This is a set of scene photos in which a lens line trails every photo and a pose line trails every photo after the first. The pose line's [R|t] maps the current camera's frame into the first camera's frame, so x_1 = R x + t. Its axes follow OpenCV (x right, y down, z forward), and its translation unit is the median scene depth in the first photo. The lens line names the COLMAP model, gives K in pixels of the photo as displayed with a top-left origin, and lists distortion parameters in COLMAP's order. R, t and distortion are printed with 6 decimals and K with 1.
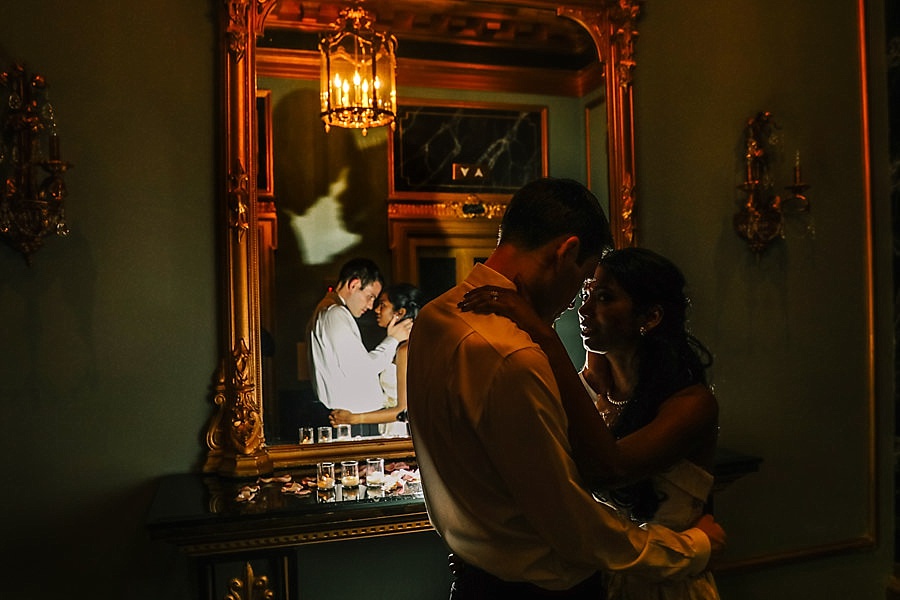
lens RADIAL K [[673.7, 0, 450.0], [0, 673.7, 300.0], [0, 0, 1]] dist [0.007933, -0.001495]
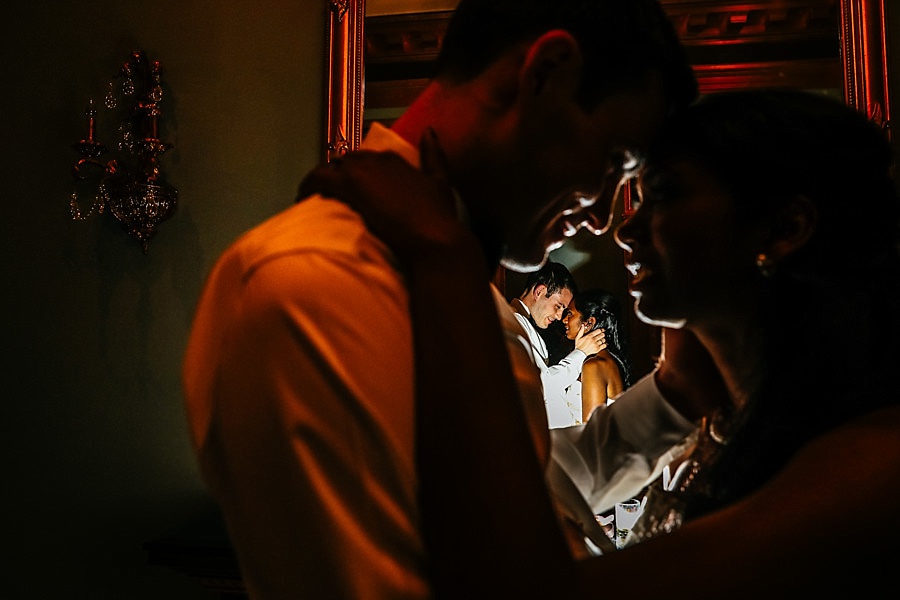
lens RADIAL K [[673.7, 0, 450.0], [0, 673.7, 300.0], [0, 0, 1]] dist [0.007933, -0.001495]
pose [[0.938711, -0.003025, -0.344692, 0.056769], [-0.008504, 0.999454, -0.031928, 0.018998], [0.344601, 0.032903, 0.938173, 0.124857]]
